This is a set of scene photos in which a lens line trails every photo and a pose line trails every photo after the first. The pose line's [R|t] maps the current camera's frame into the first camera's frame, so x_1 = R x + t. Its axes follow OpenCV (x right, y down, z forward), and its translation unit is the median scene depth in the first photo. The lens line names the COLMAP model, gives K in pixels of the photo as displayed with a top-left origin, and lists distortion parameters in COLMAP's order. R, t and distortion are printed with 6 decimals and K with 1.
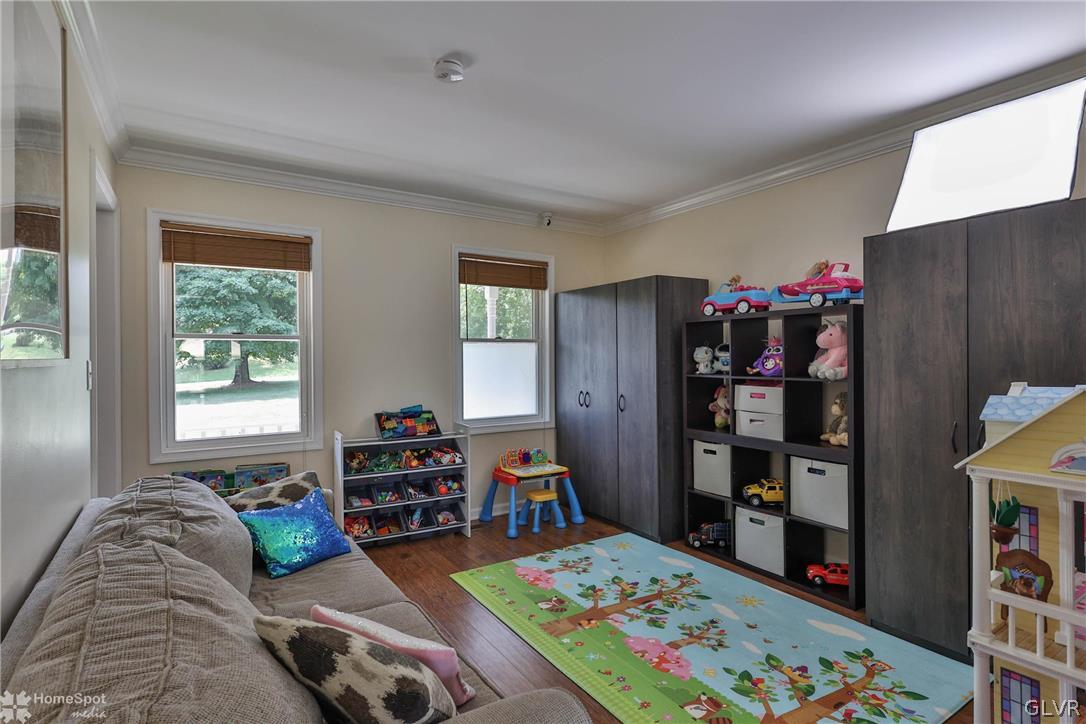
lens RADIAL K [[533.6, 0, 529.9], [0, 533.6, 359.6], [0, 0, 1]] dist [0.001660, 0.000176]
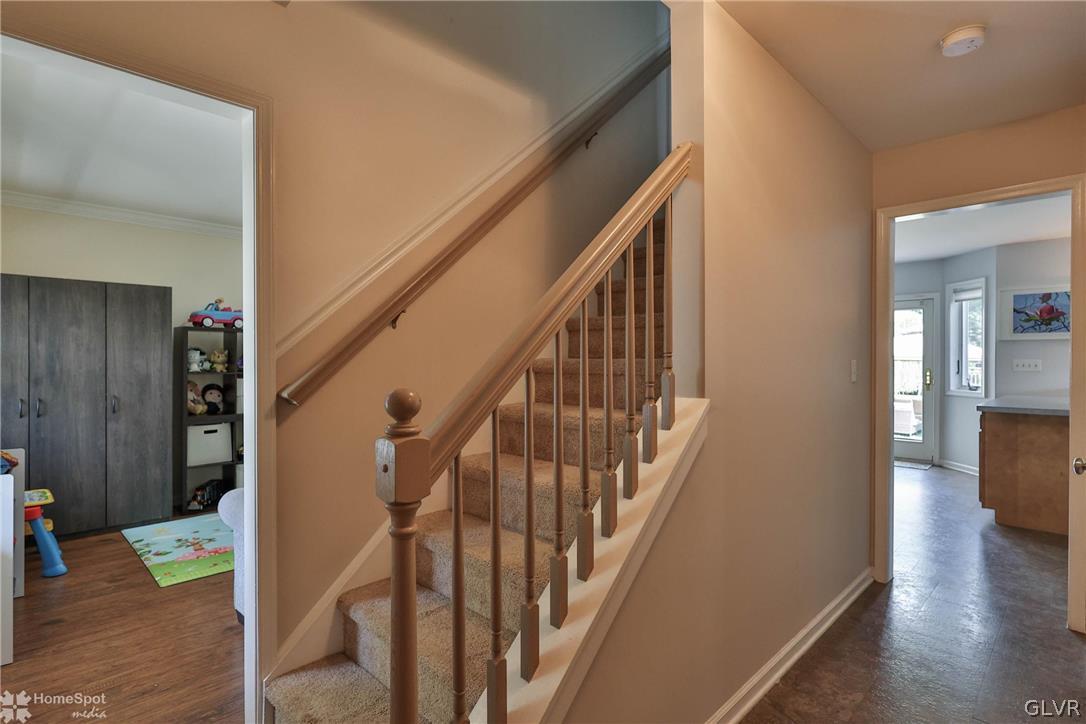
lens RADIAL K [[543.7, 0, 543.0], [0, 543.7, 362.0], [0, 0, 1]] dist [-0.005070, -0.000214]
pose [[-0.217816, -0.000872, 0.975989, -1.296977], [0.002735, 0.999995, 0.001504, 0.004169], [-0.975986, 0.002997, -0.217813, 0.572111]]
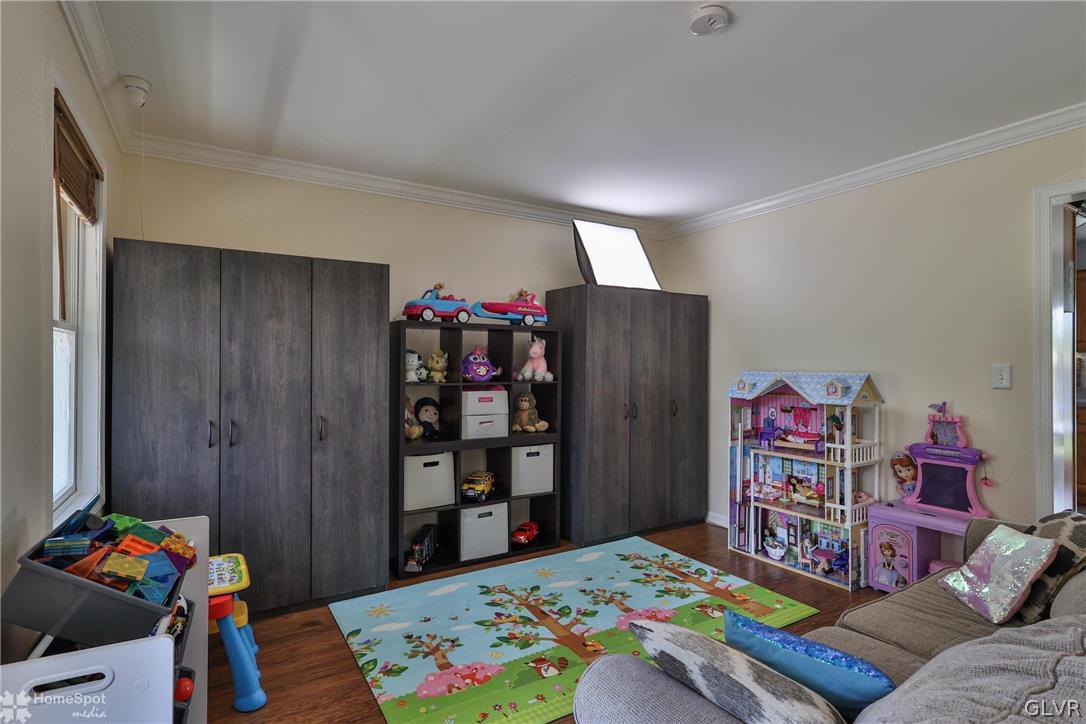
lens RADIAL K [[543.7, 0, 543.0], [0, 543.7, 362.0], [0, 0, 1]] dist [-0.005070, -0.000214]
pose [[0.015385, 0.010363, 0.999828, -0.720281], [0.004500, 0.999935, -0.010434, 0.002507], [-0.999872, 0.004660, 0.015337, 0.904000]]
